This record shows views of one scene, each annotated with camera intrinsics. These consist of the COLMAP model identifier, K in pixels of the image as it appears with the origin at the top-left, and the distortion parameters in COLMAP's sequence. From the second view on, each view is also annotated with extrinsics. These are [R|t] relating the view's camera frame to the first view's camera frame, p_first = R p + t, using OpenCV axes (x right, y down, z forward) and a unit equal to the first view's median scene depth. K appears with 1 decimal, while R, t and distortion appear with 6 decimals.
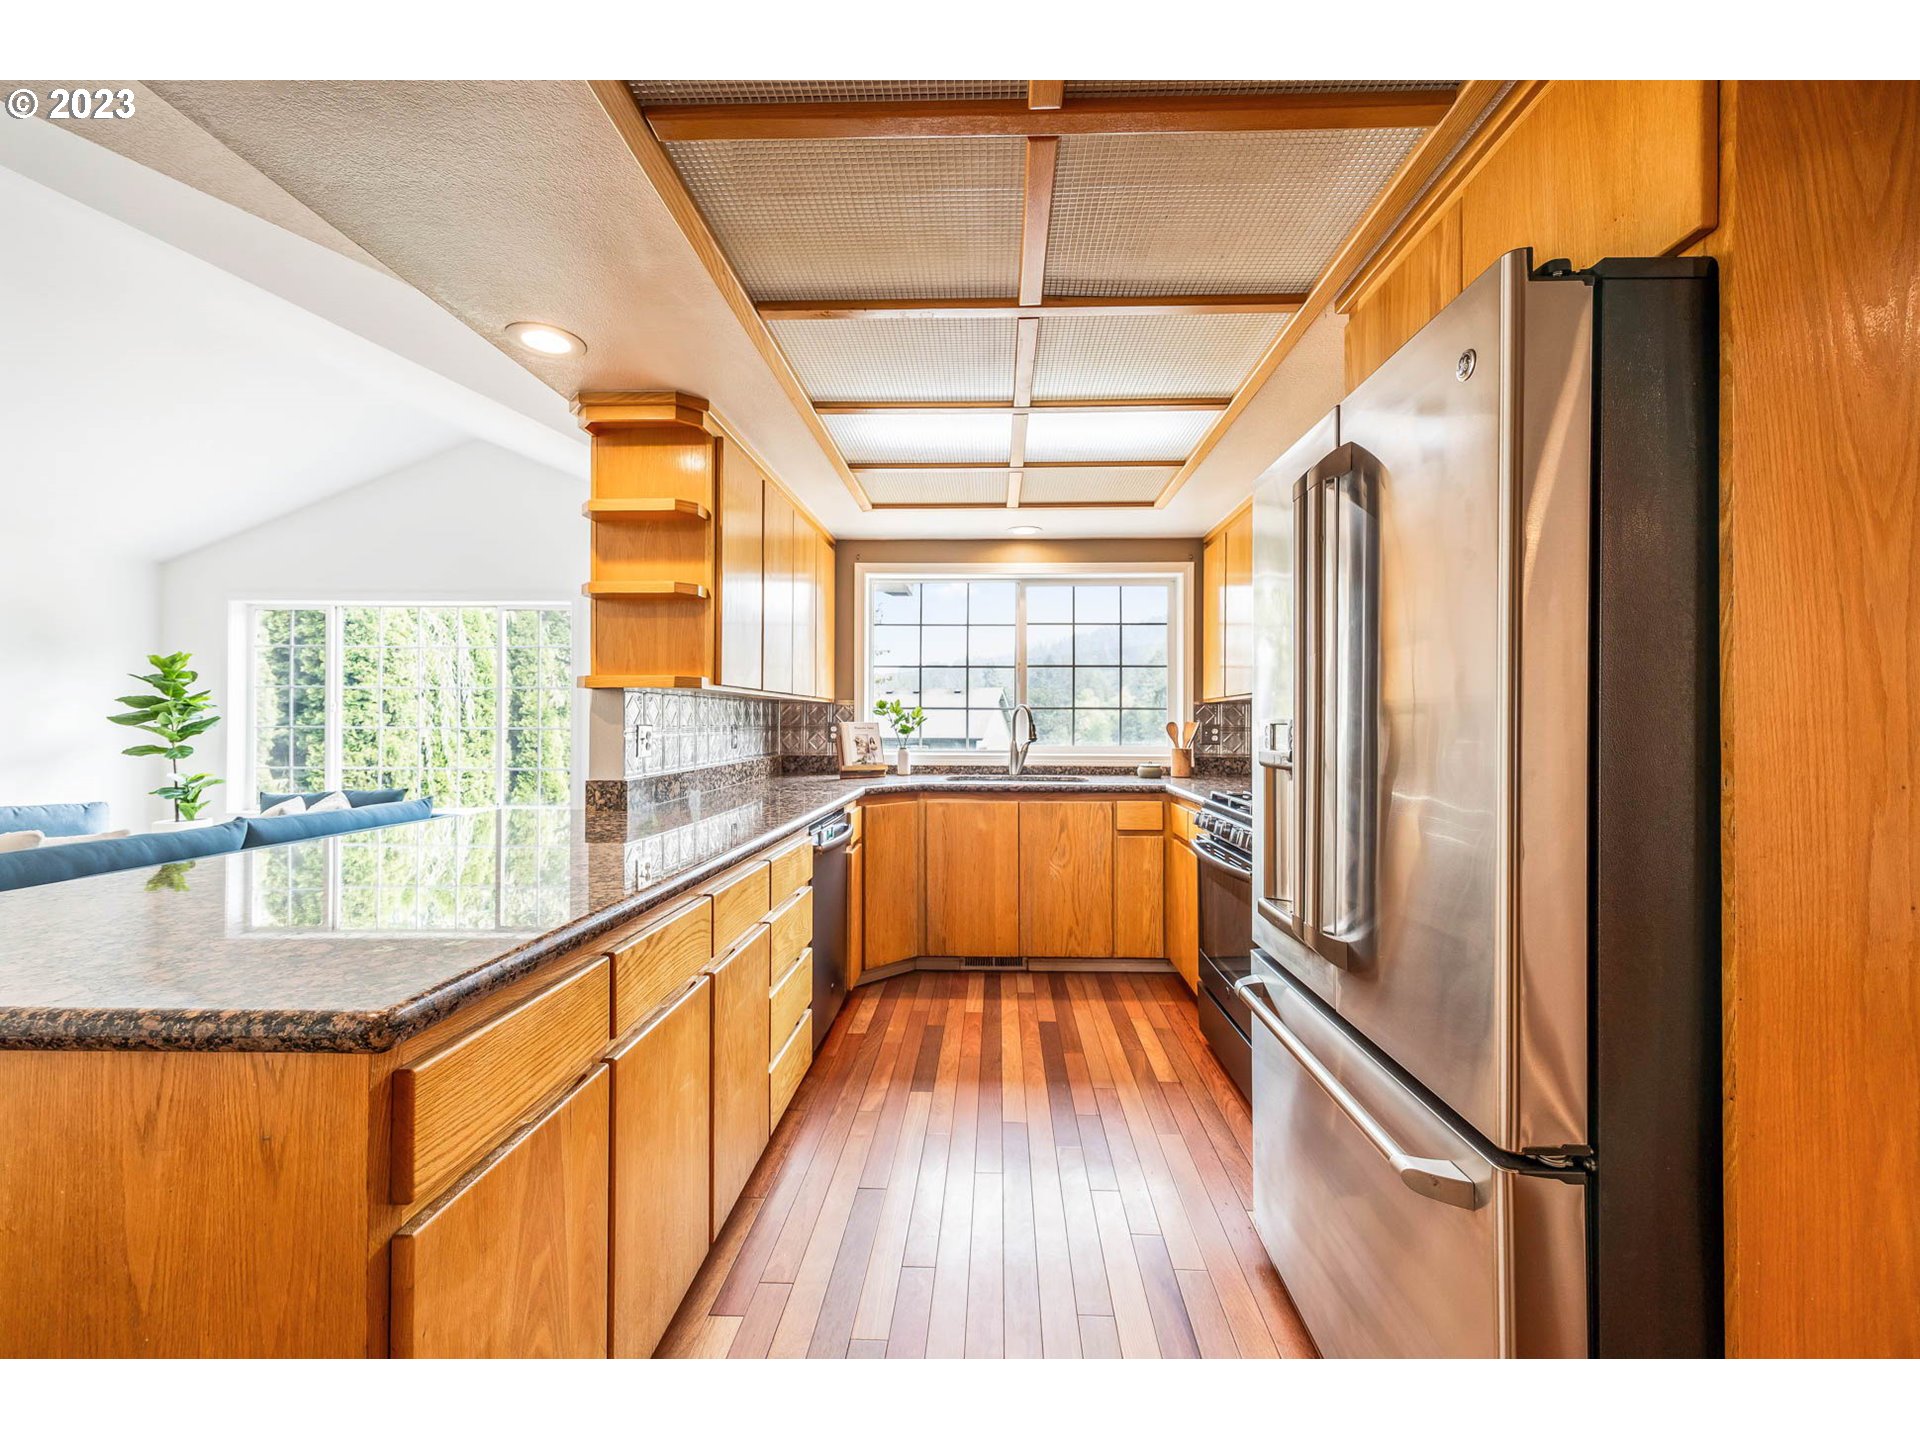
lens RADIAL K [[778.7, 0, 960.0], [0, 778.7, 720.0], [0, 0, 1]] dist [-0.000406, -0.000460]
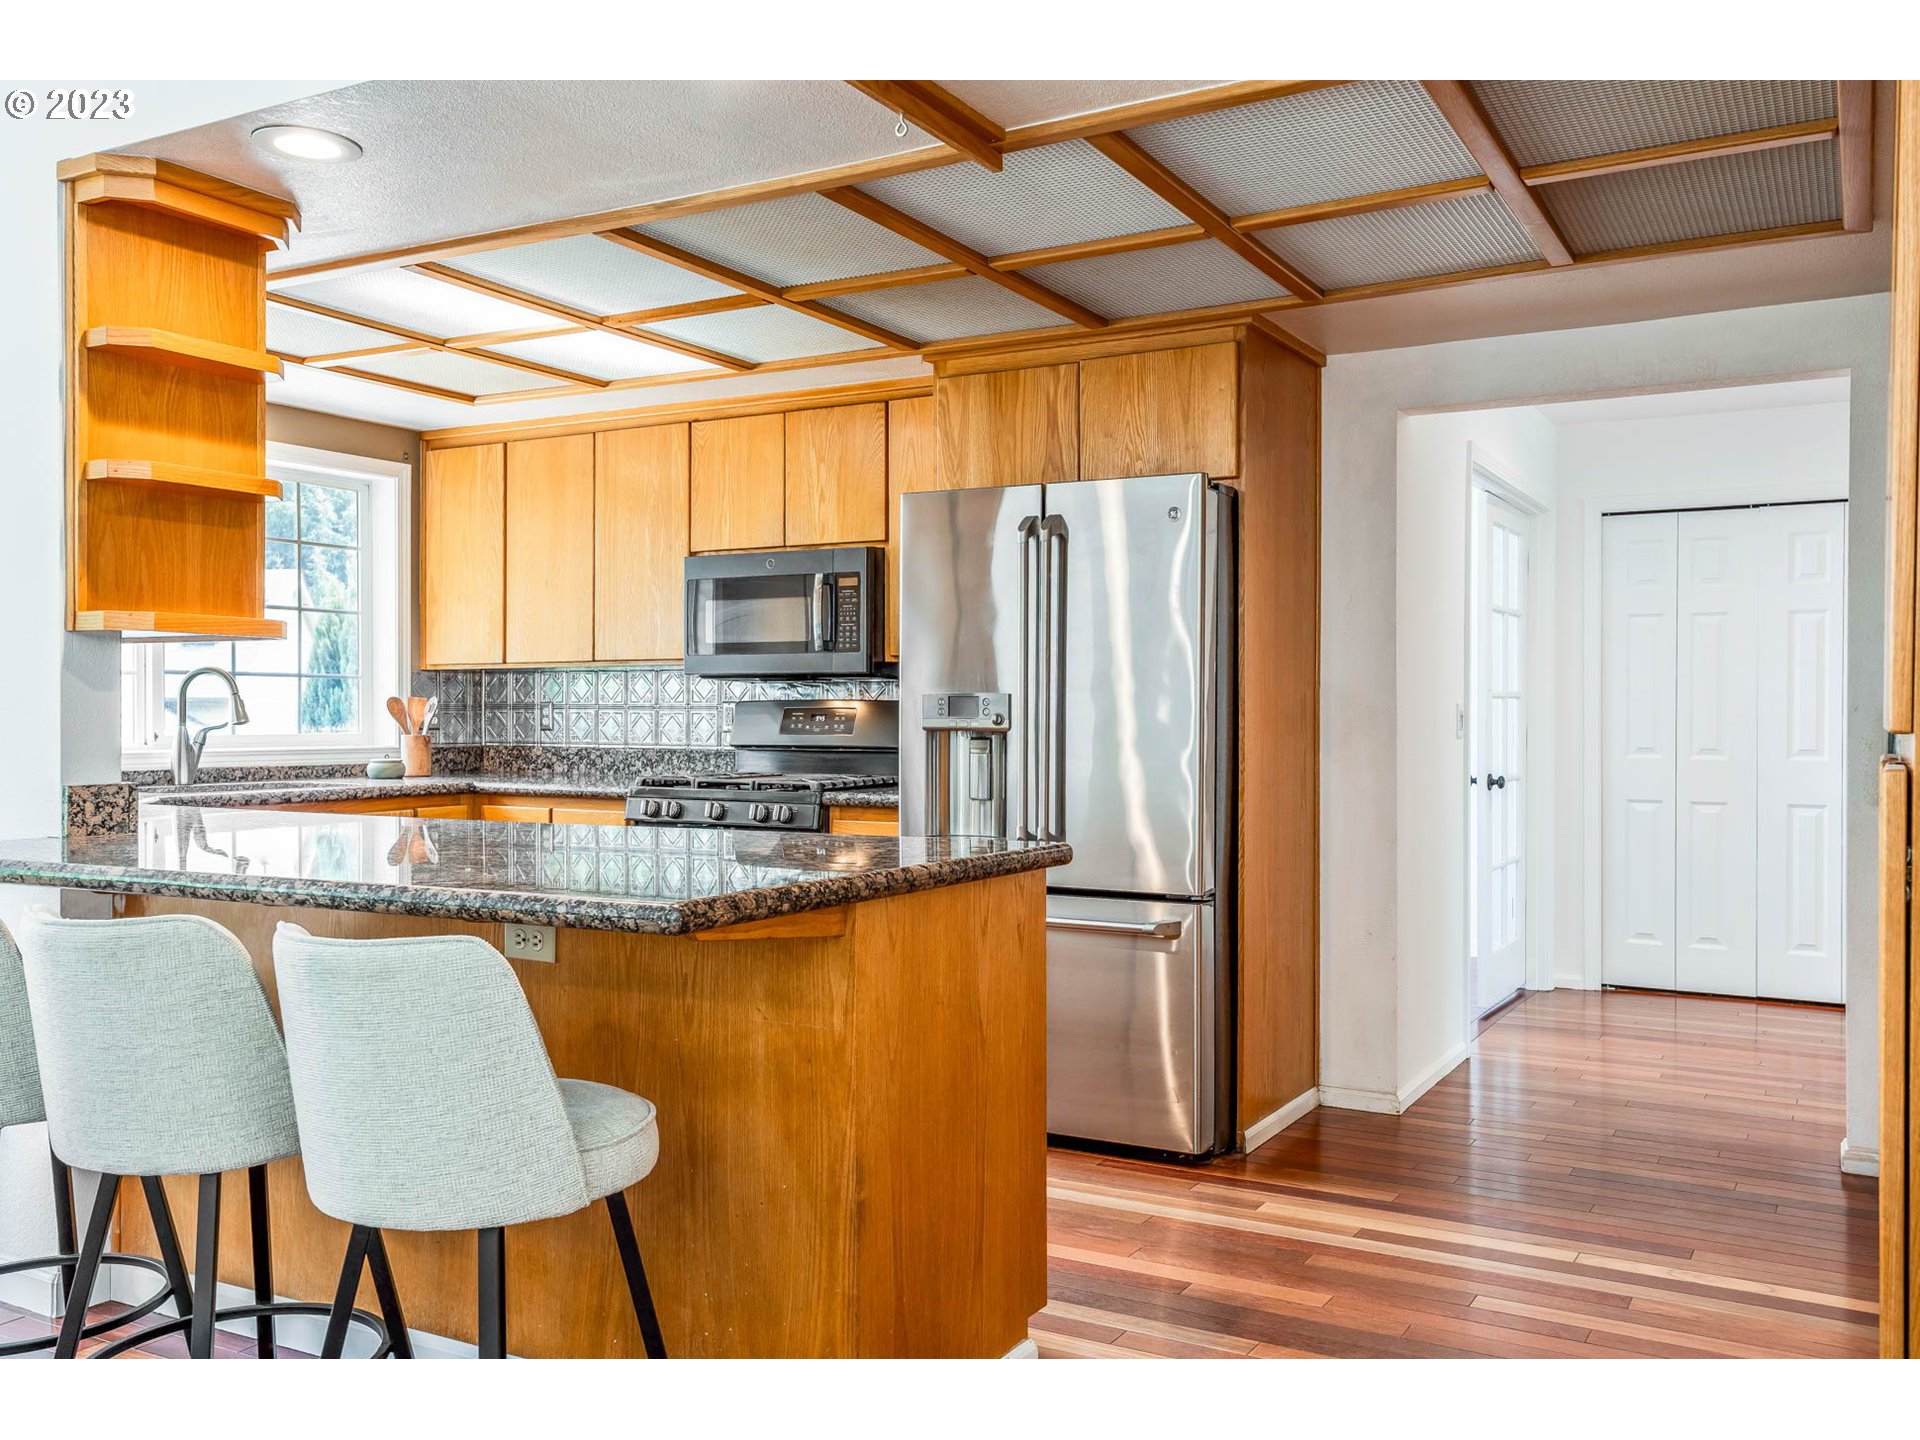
lens RADIAL K [[1627.8, 0, 960.0], [0, 1627.8, 720.0], [0, 0, 1]] dist [0.002768, -0.001452]
pose [[0.461343, -0.004737, 0.887209, -1.255513], [-0.004675, 0.999959, 0.007769, 0.015091], [-0.887209, -0.007732, 0.461302, -0.165343]]
